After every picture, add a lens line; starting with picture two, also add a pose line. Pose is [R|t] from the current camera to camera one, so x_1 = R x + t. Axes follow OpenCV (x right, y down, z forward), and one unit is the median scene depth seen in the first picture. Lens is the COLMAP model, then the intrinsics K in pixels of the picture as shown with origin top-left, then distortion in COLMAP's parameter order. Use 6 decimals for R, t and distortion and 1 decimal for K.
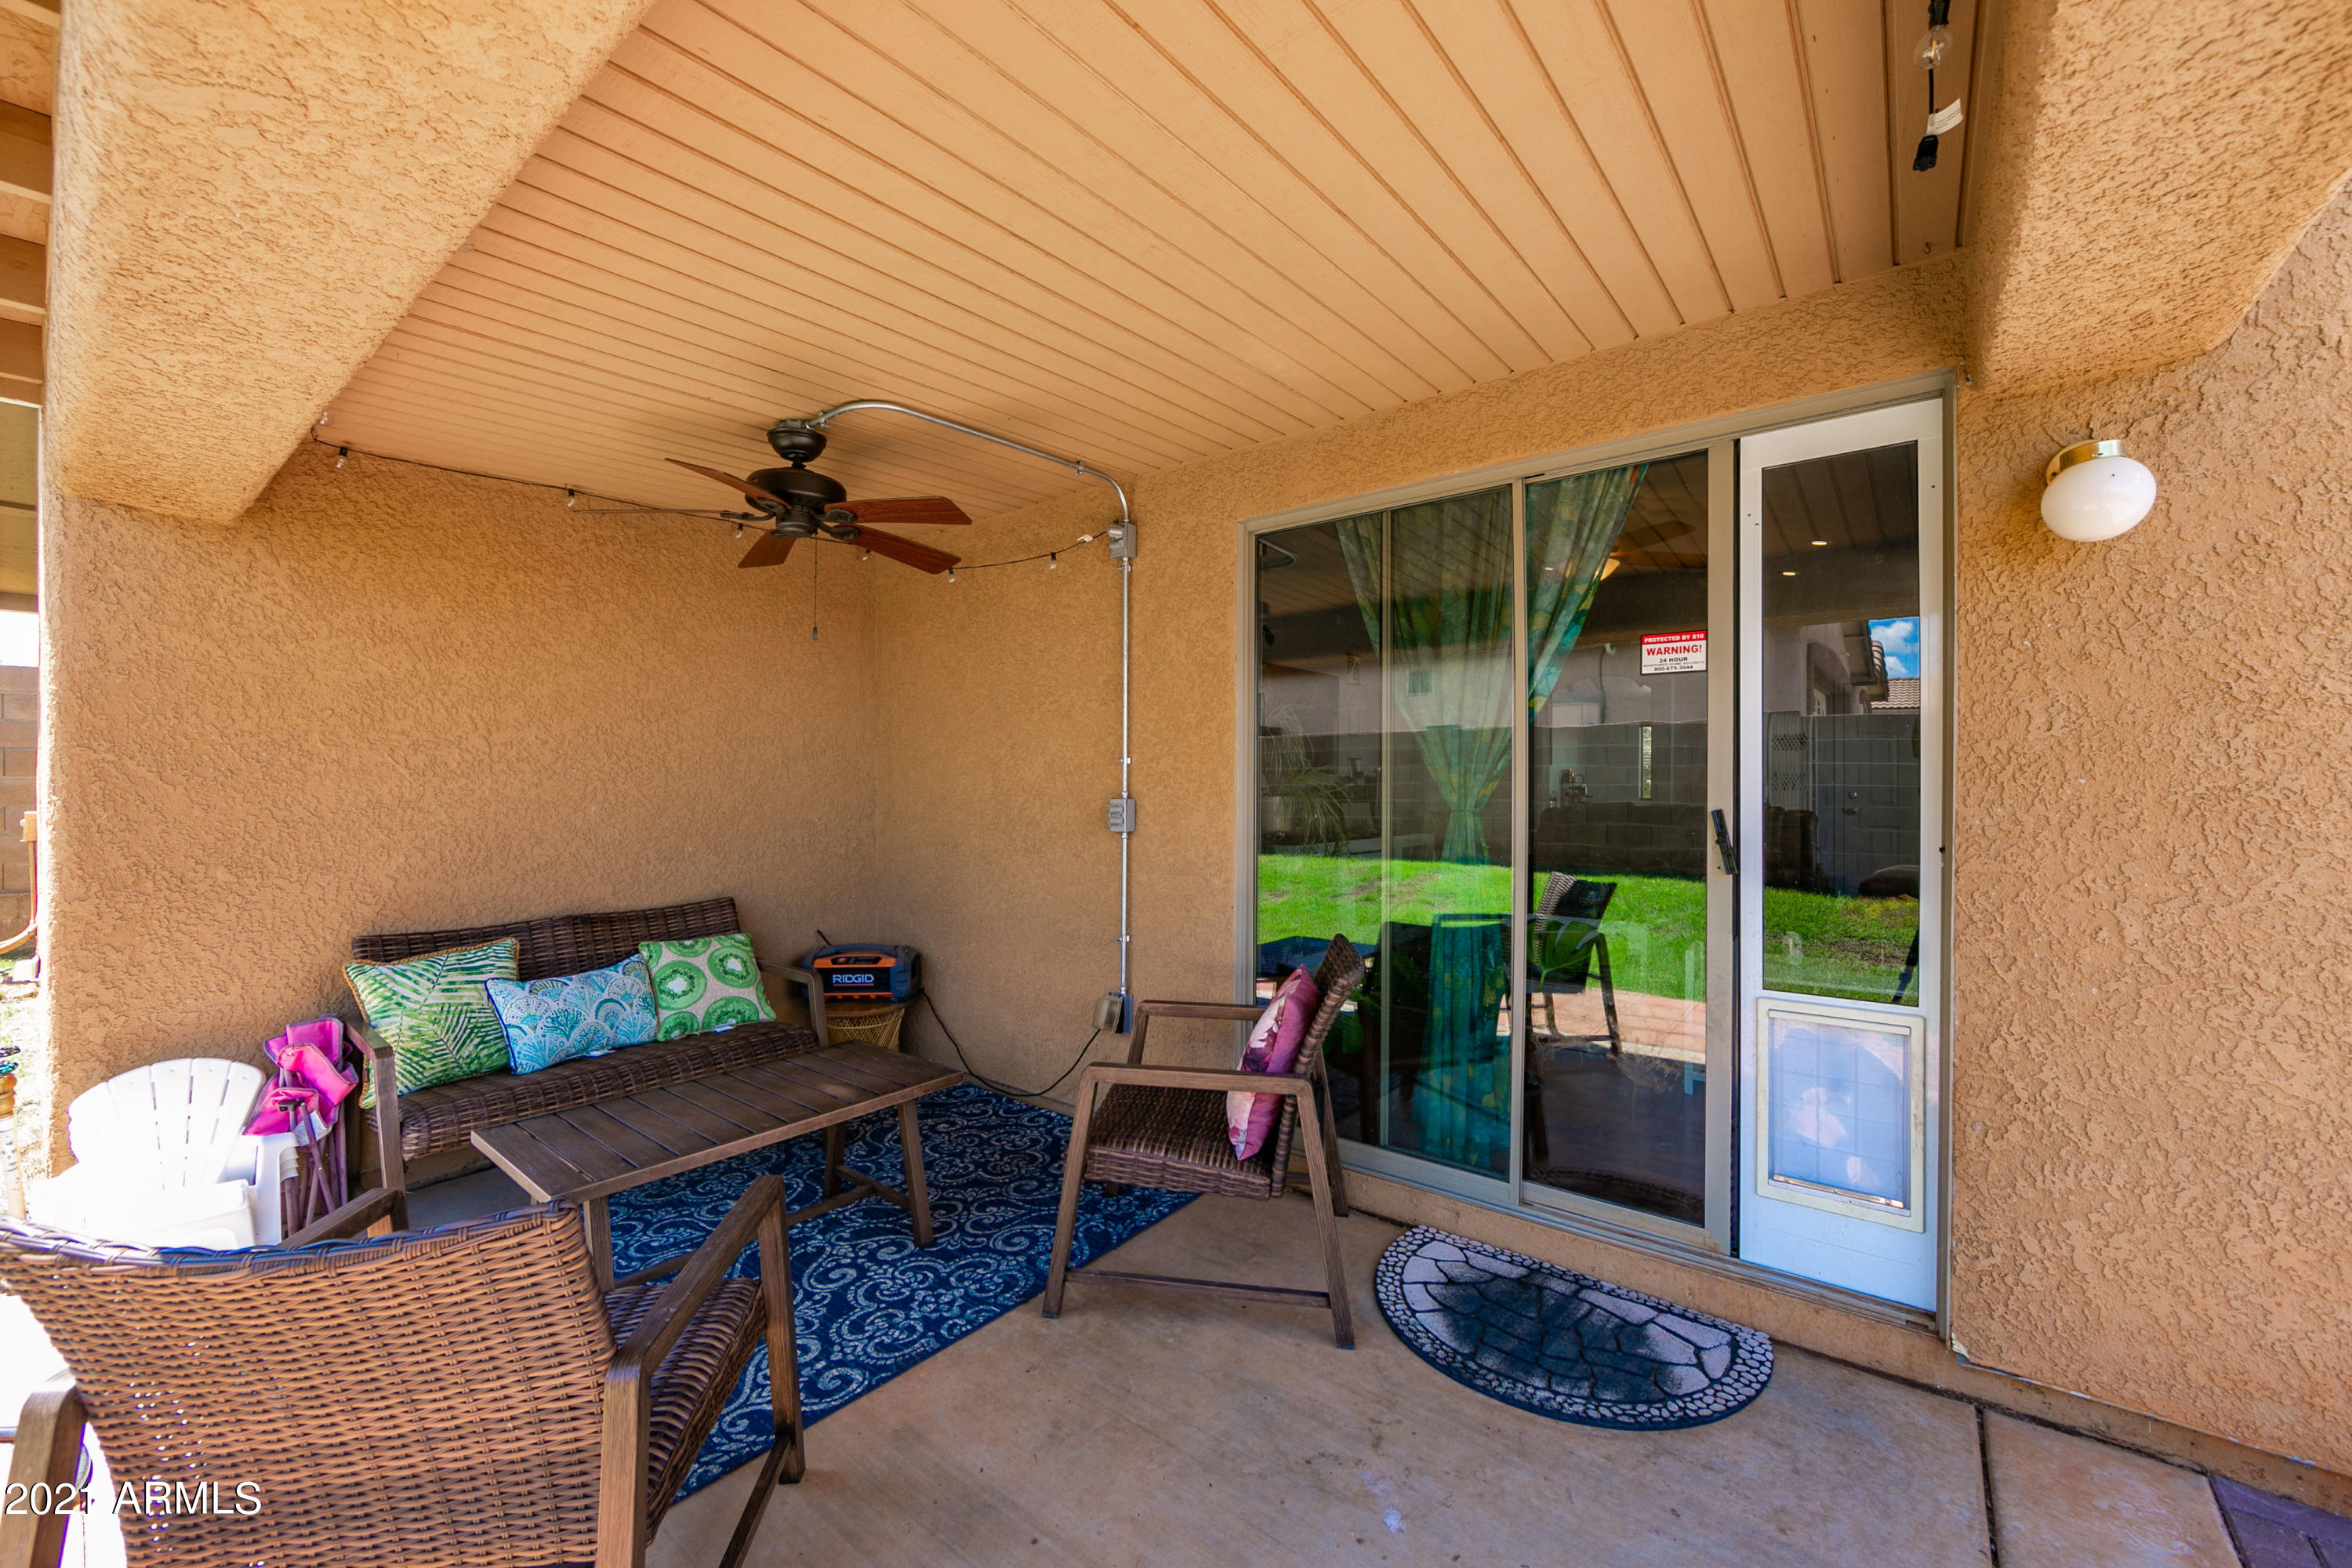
lens RADIAL K [[929.9, 0, 1174.8], [0, 929.9, 790.1], [0, 0, 1]] dist [-0.009099, 0.000345]
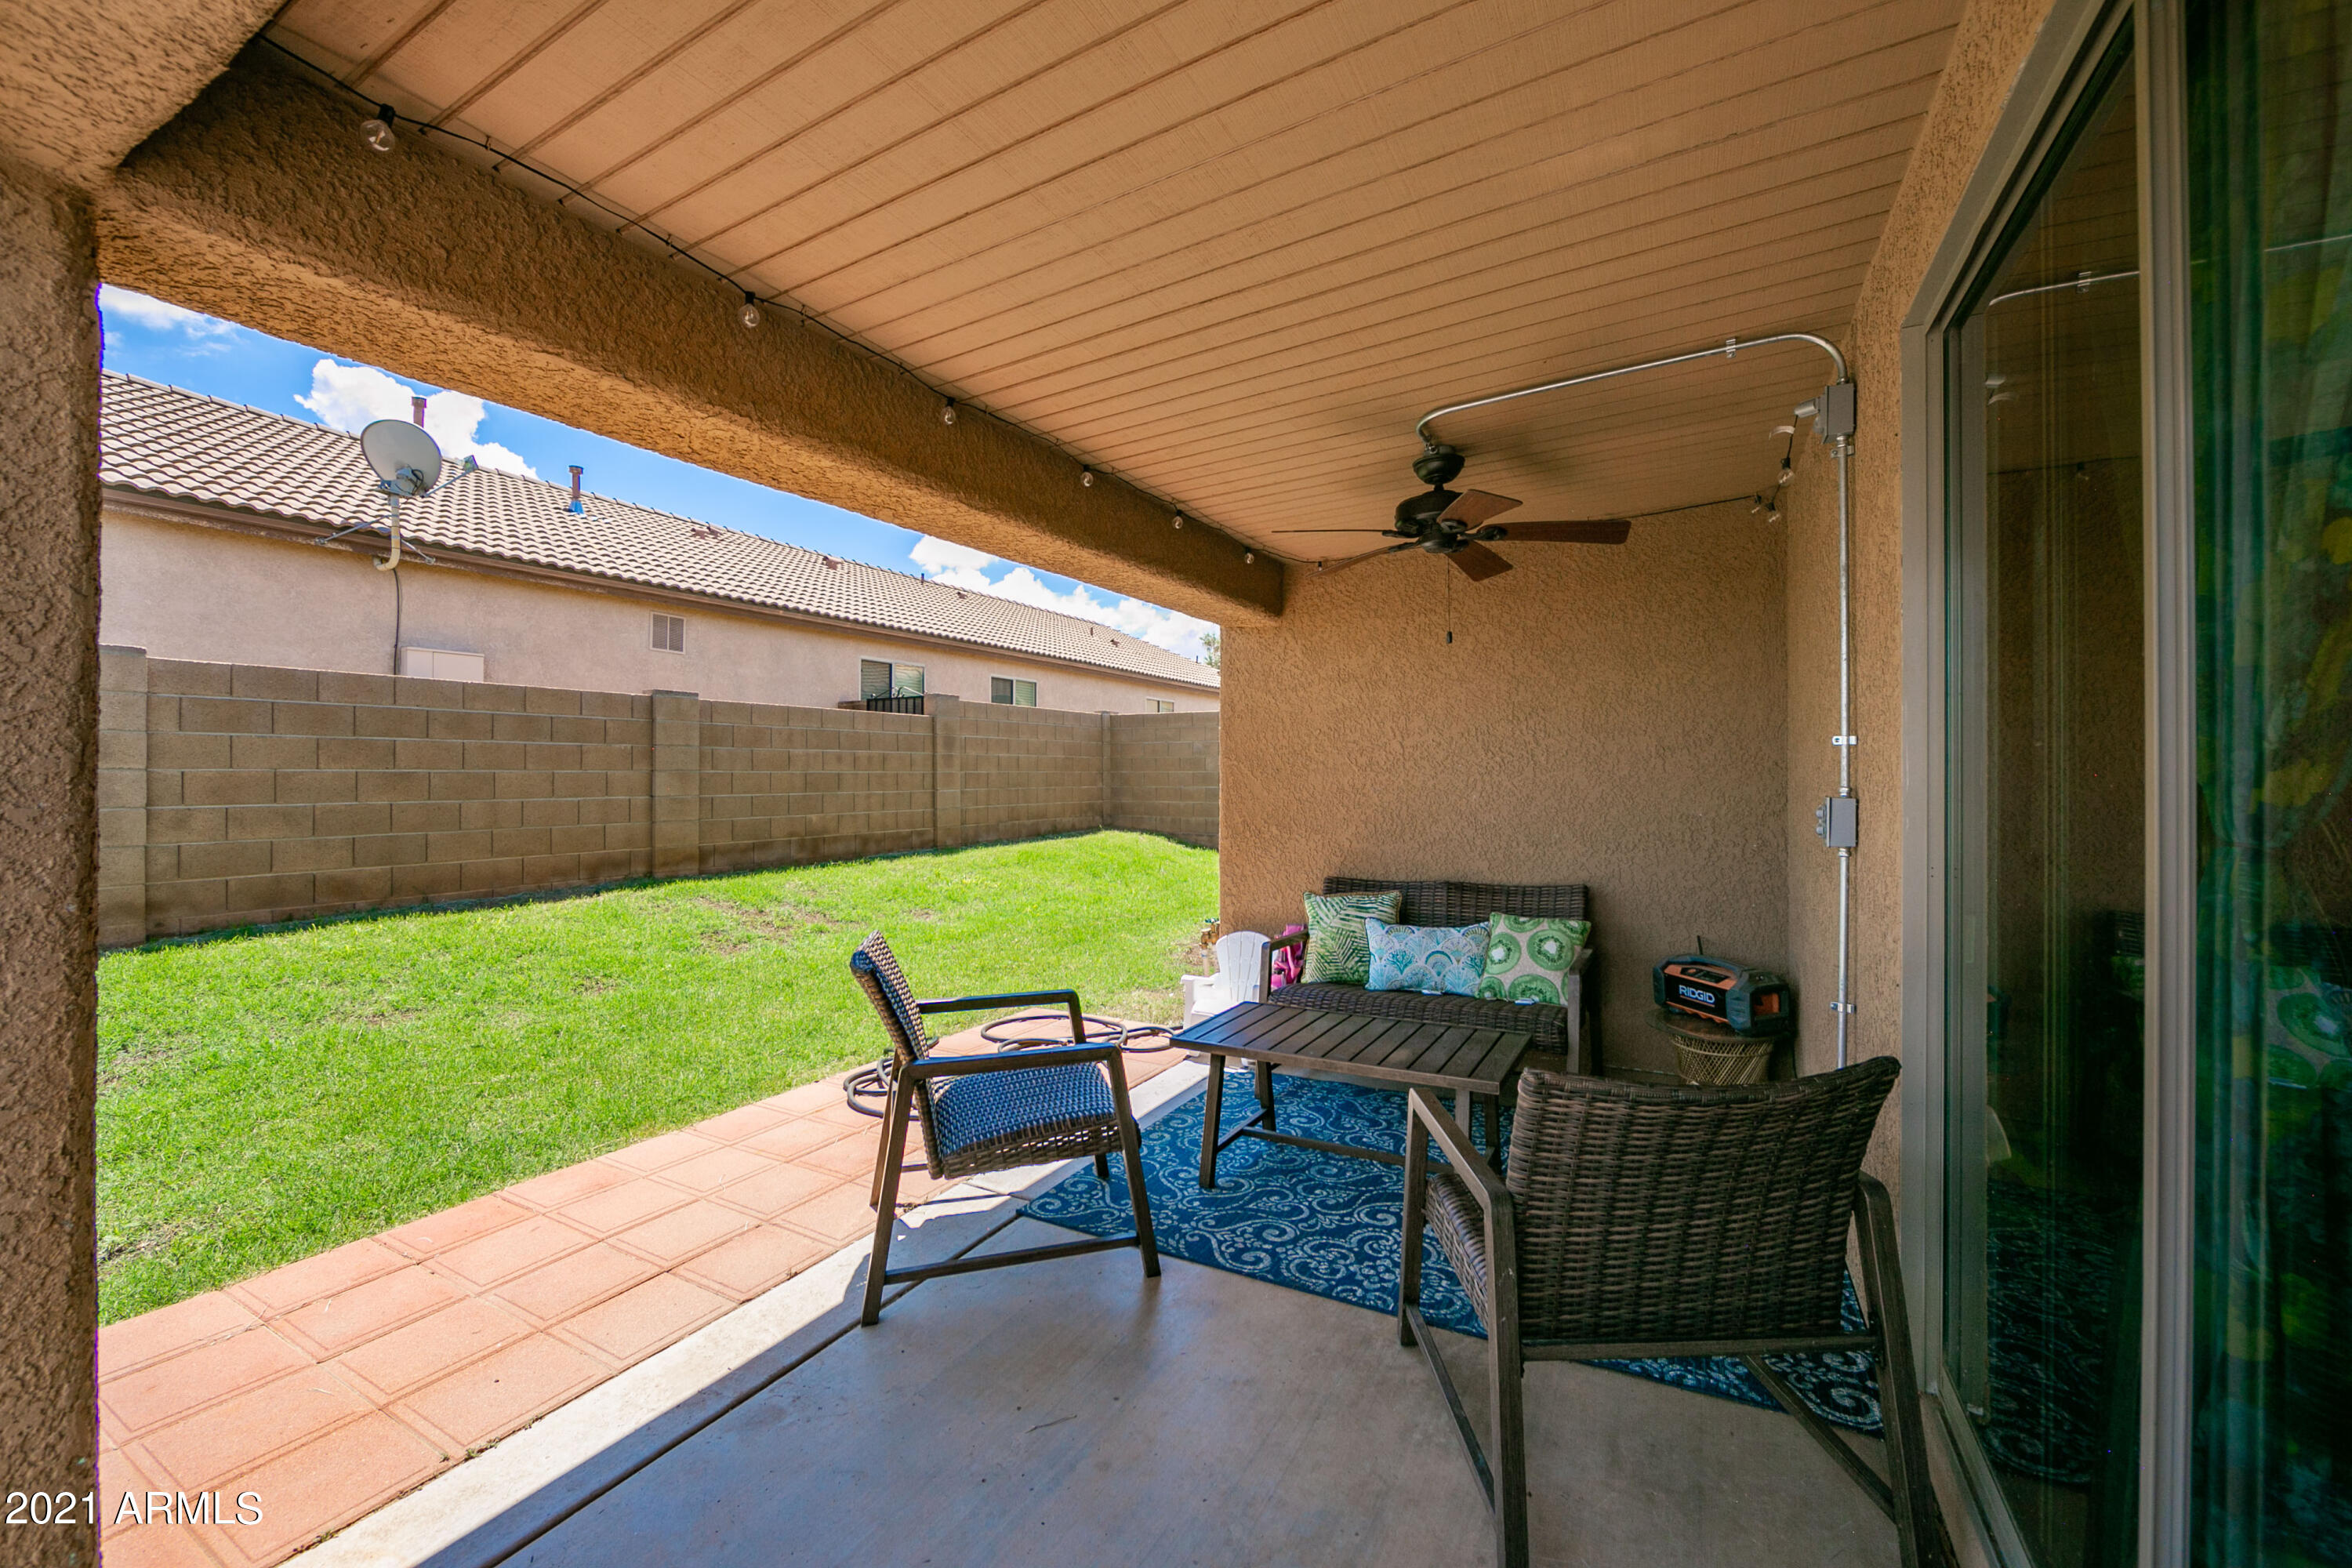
lens RADIAL K [[929.9, 0, 1178.3], [0, 929.9, 775.3], [0, 0, 1]] dist [-0.009099, 0.000345]
pose [[0.180358, -0.003252, -0.983596, 0.536101], [-0.001146, 0.999993, -0.003516, -0.003510], [0.983600, 0.001761, 0.180353, 0.430796]]
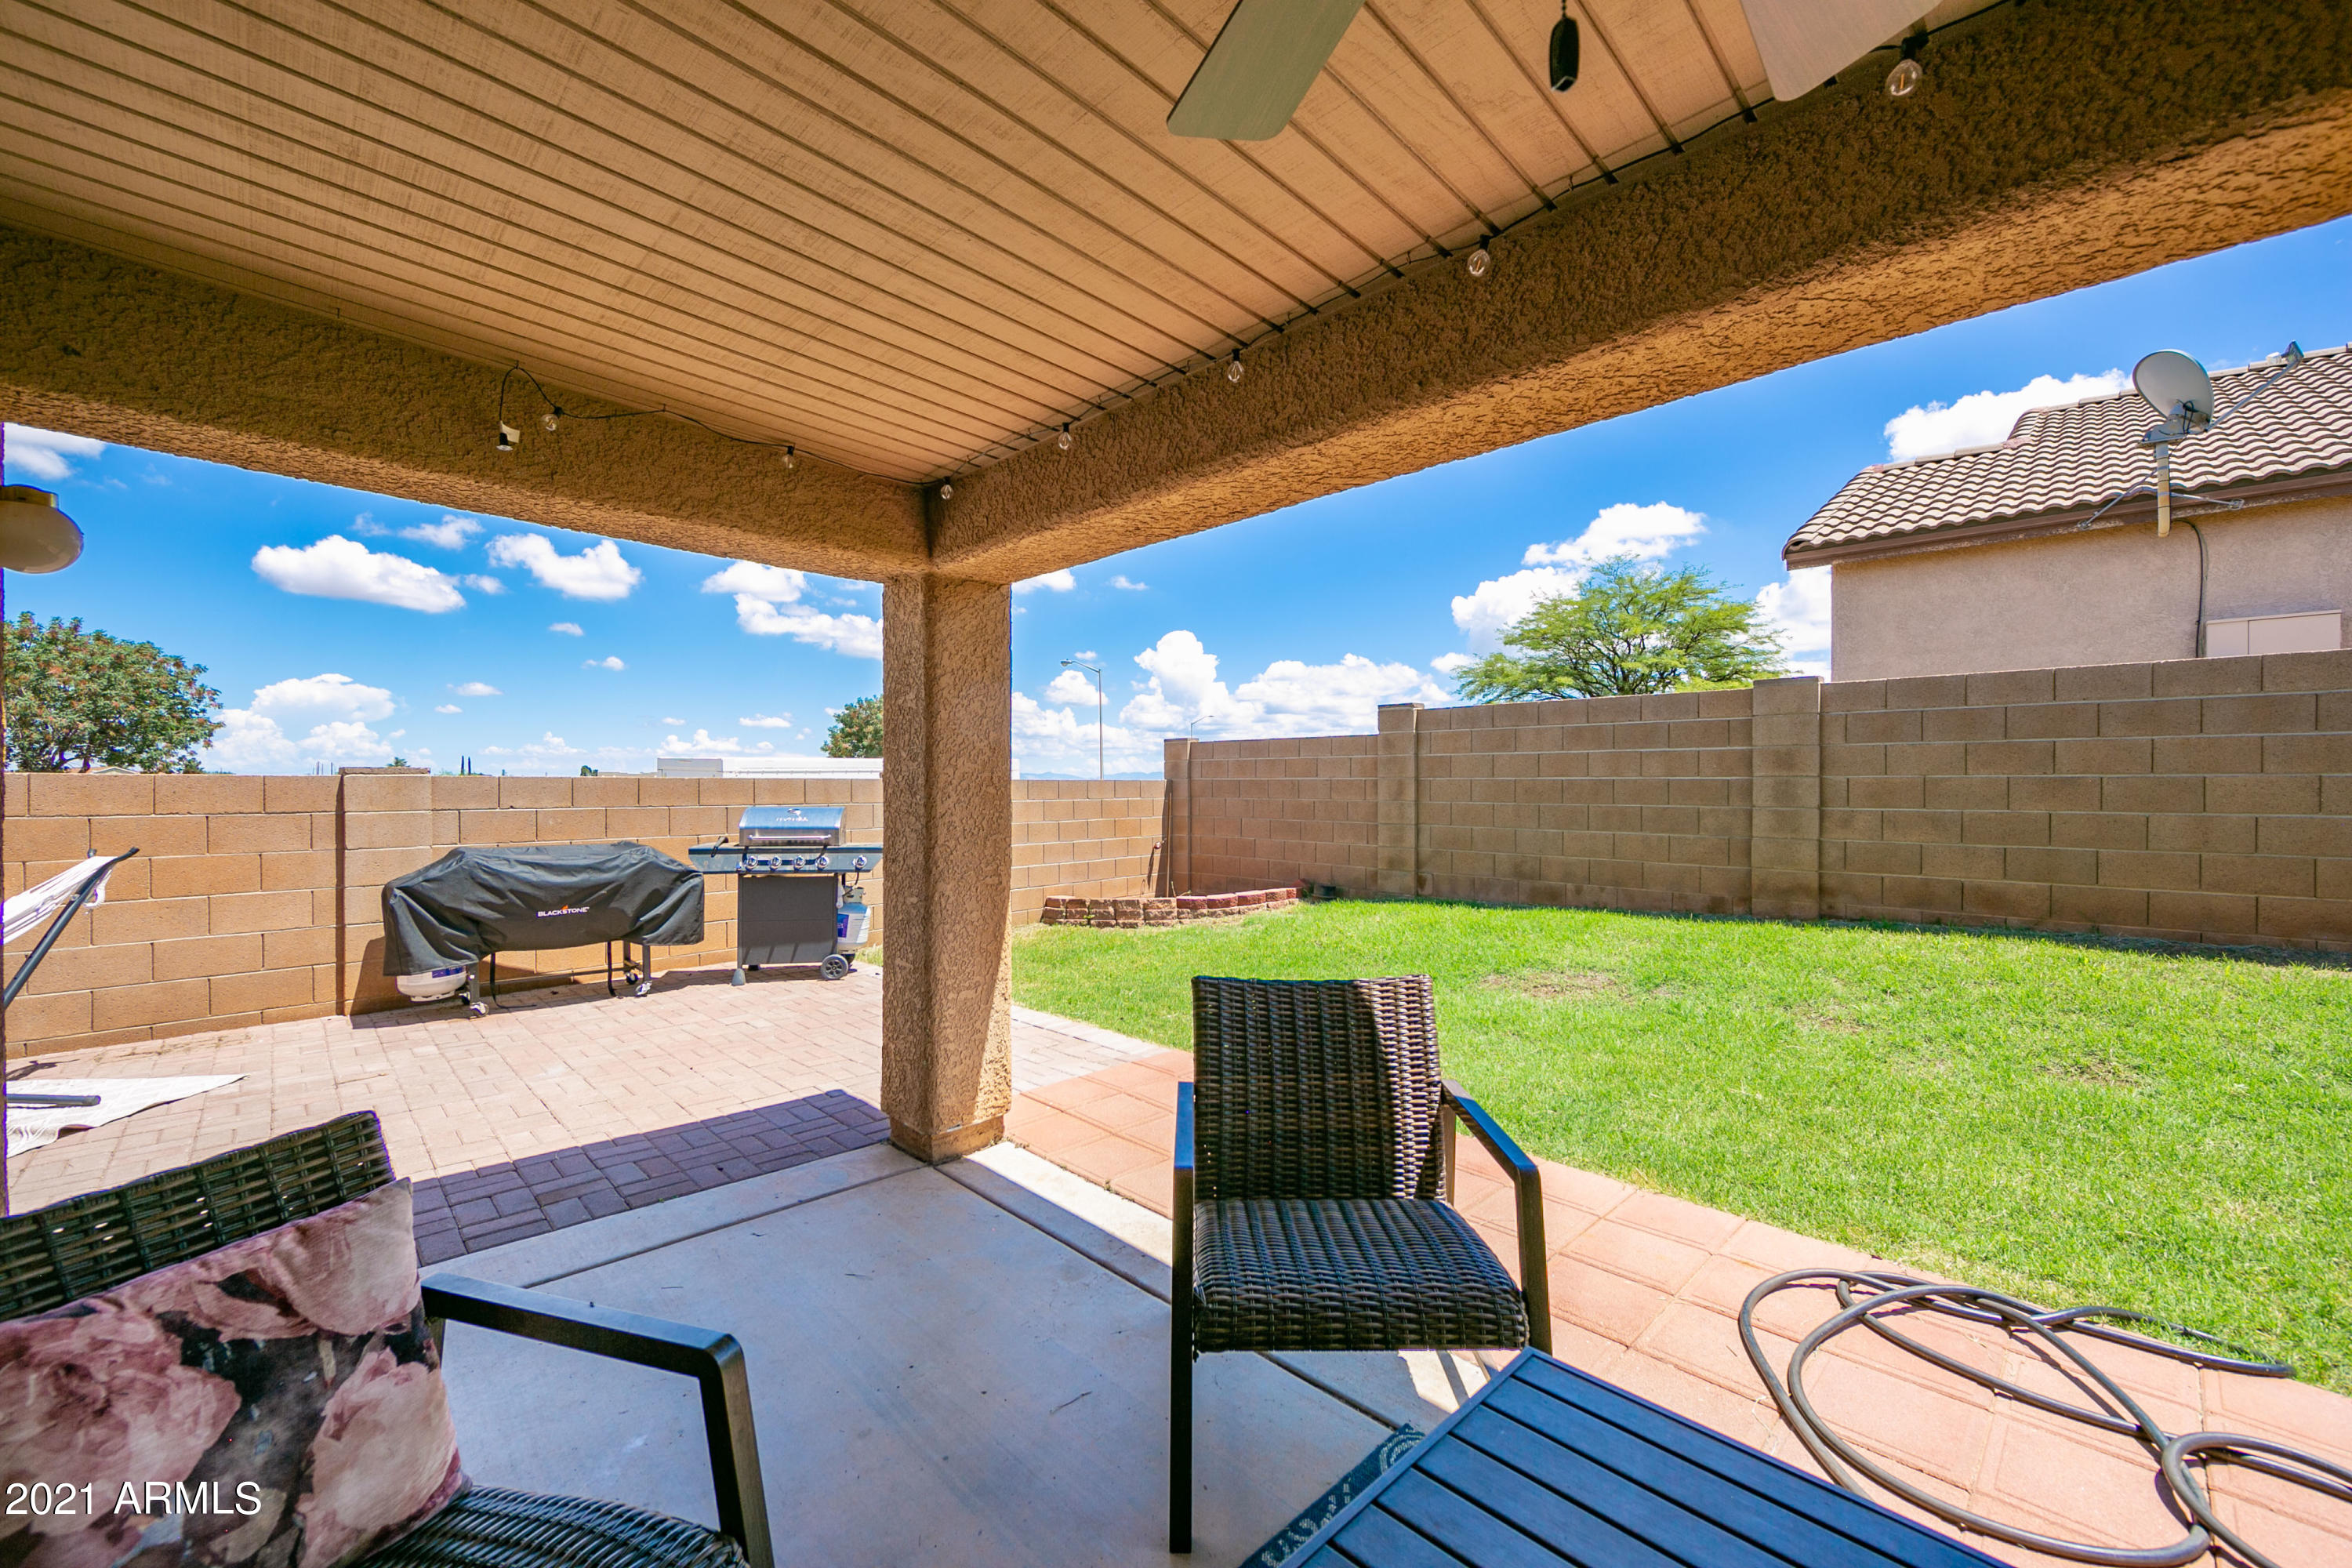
lens RADIAL K [[929.9, 0, 1189.0], [0, 929.9, 788.0], [0, 0, 1]] dist [-0.009099, 0.000345]
pose [[-0.994179, -0.001875, 0.107721, -0.285224], [-0.000929, 0.999961, 0.008824, -0.009348], [-0.107734, 0.008672, -0.994142, 1.047083]]
